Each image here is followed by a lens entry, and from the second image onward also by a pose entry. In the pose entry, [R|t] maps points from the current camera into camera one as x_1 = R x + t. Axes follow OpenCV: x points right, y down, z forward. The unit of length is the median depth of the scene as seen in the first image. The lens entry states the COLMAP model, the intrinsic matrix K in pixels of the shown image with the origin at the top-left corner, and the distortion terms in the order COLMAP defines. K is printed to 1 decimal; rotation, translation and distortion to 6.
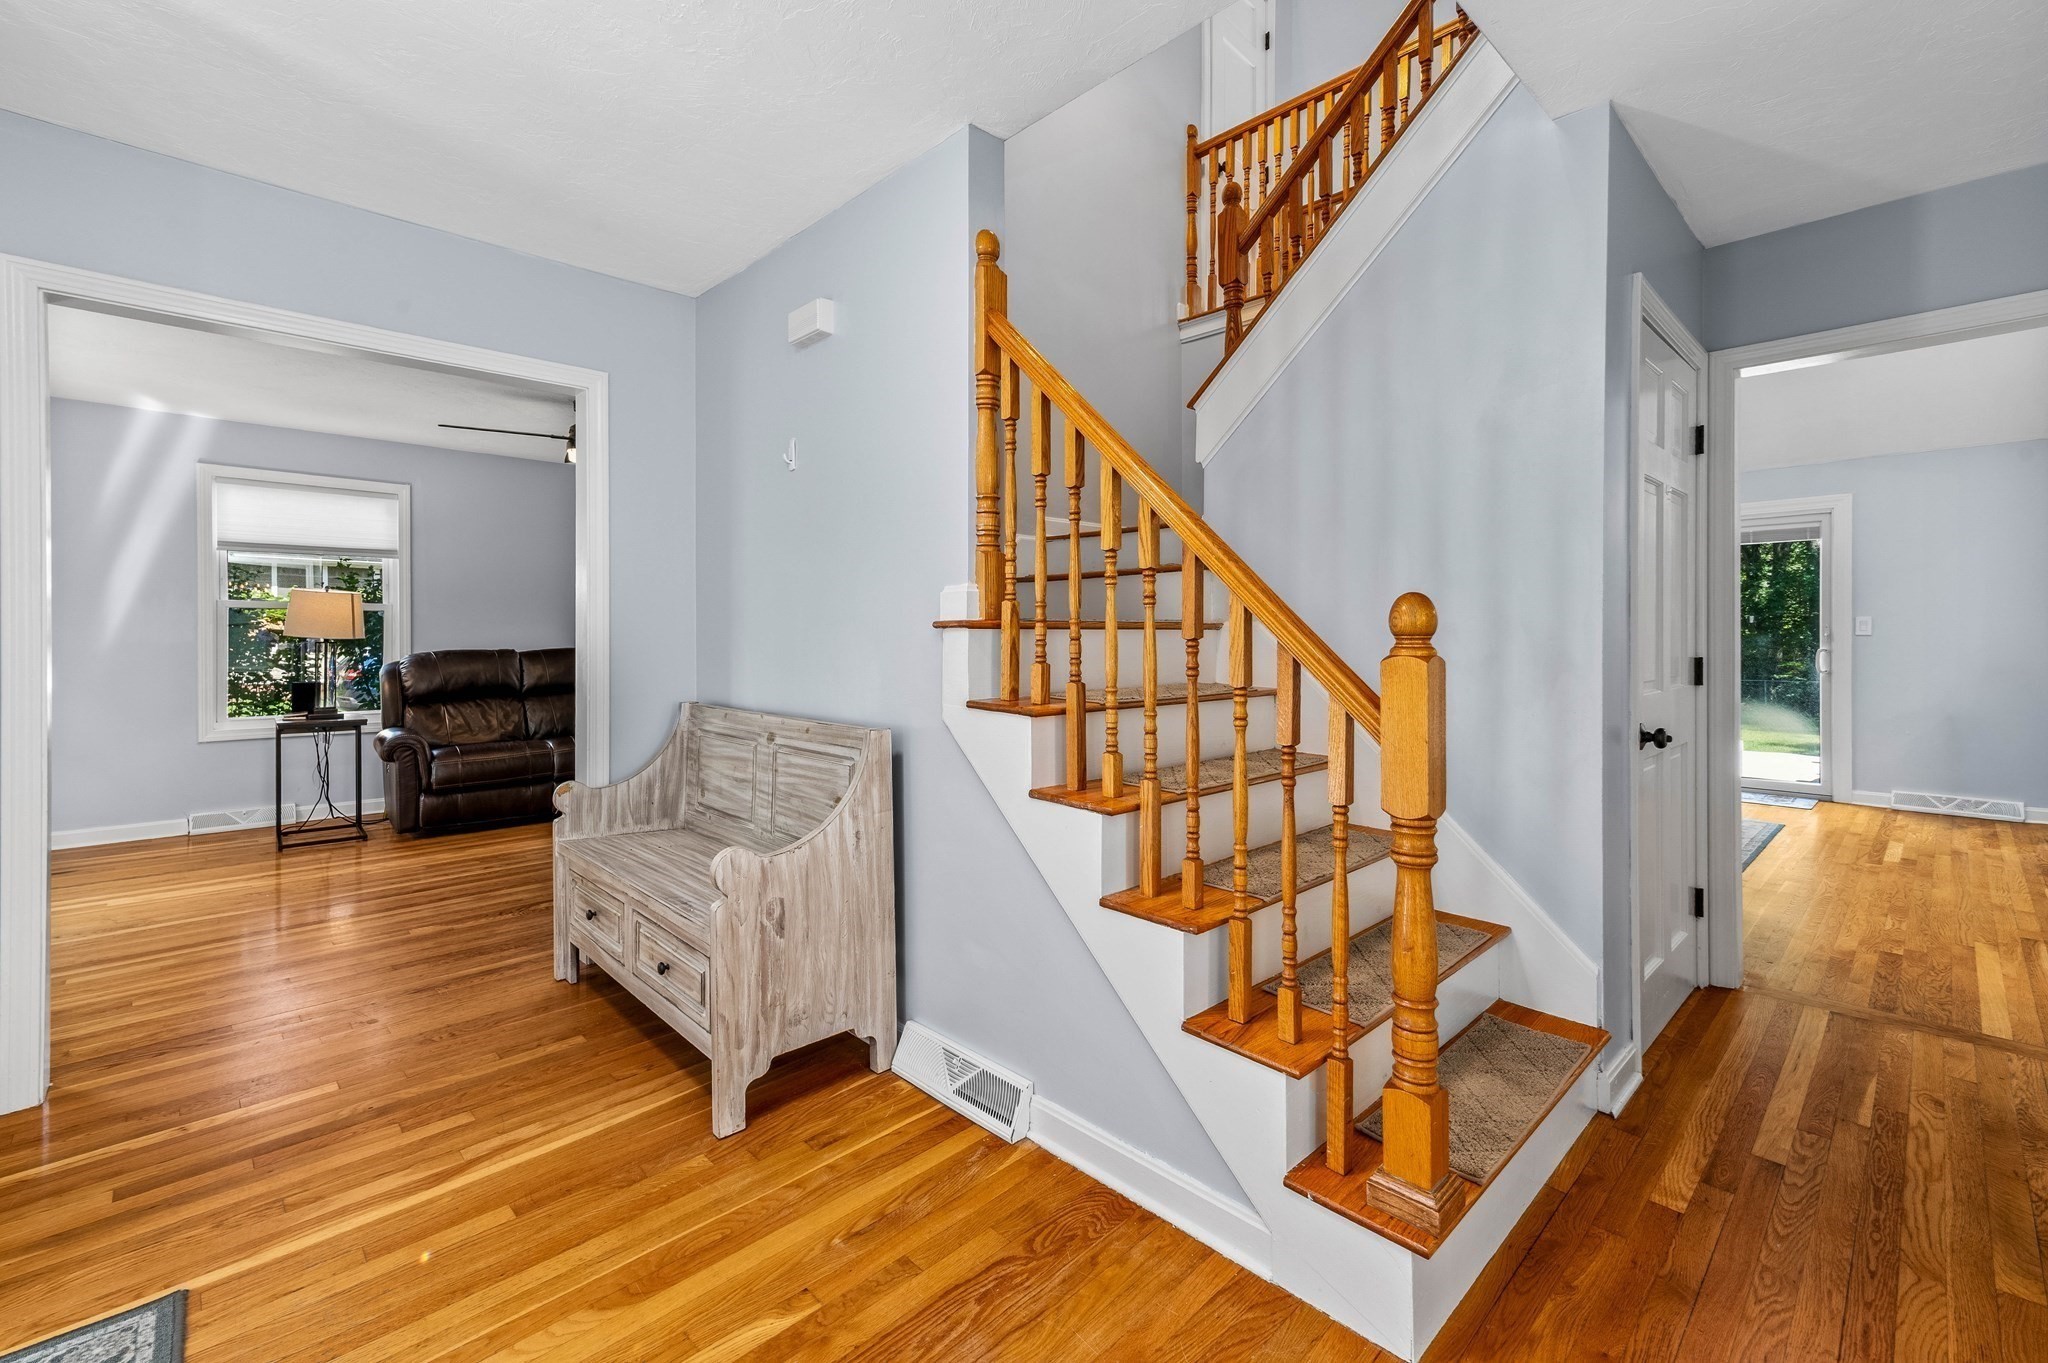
lens RADIAL K [[867.9, 0, 1018.8], [0, 867.9, 644.1], [0, 0, 1]] dist [0.019954, 0.000011]
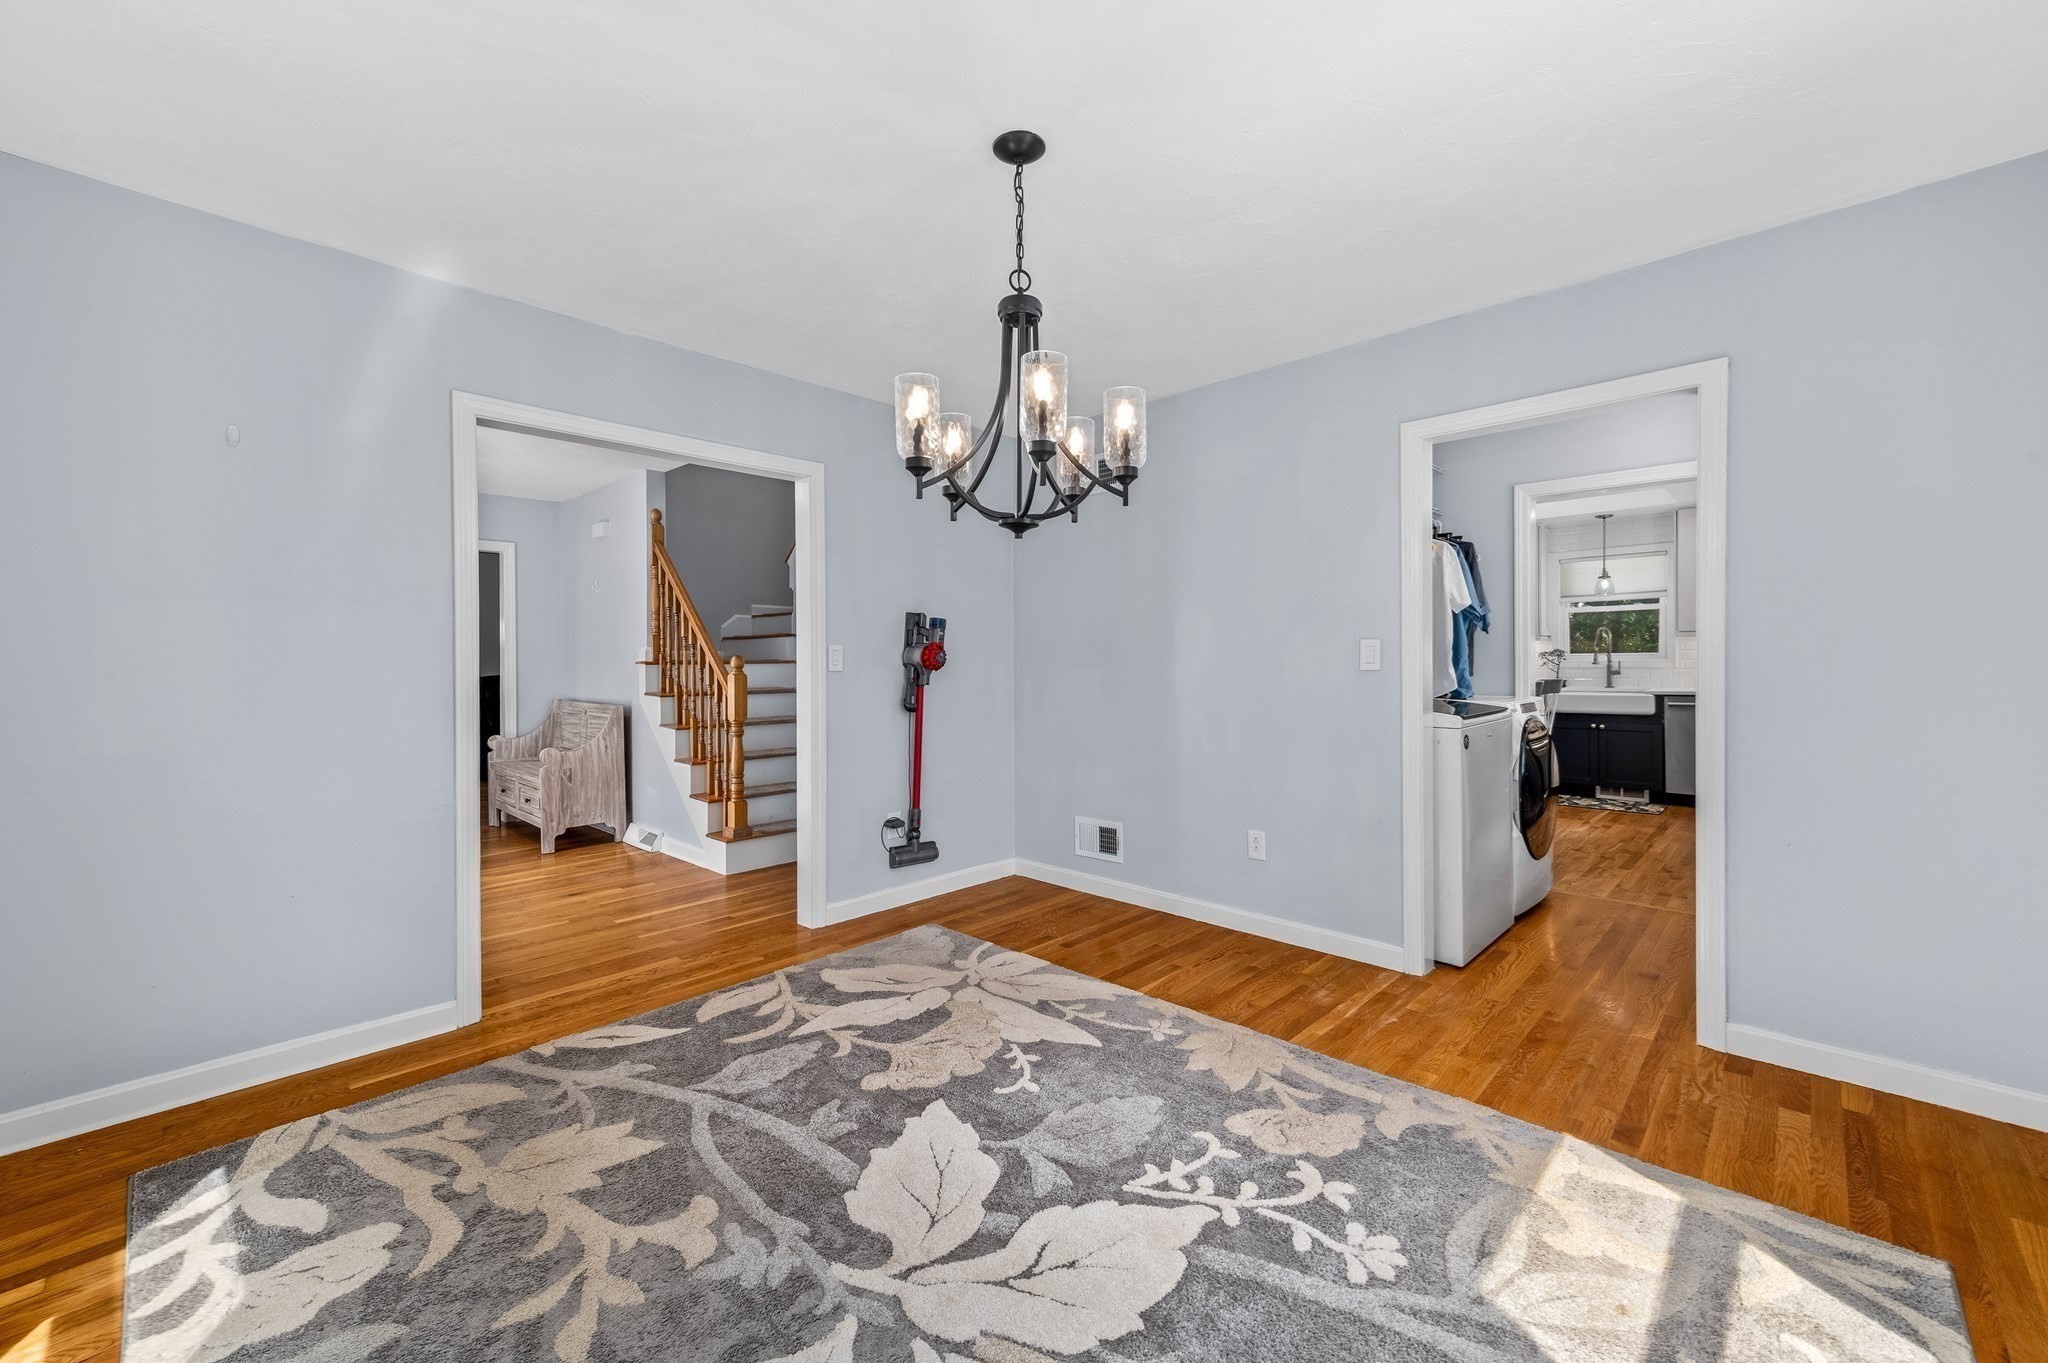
lens RADIAL K [[787.4, 0, 1024.0], [0, 787.4, 681.5], [0, 0, 1]] dist [0.000658, 0.000023]
pose [[0.998255, -0.000078, 0.059048, 0.914178], [0.000054, 1.000000, 0.000406, 0.031913], [-0.059048, -0.000402, 0.998255, -1.386964]]
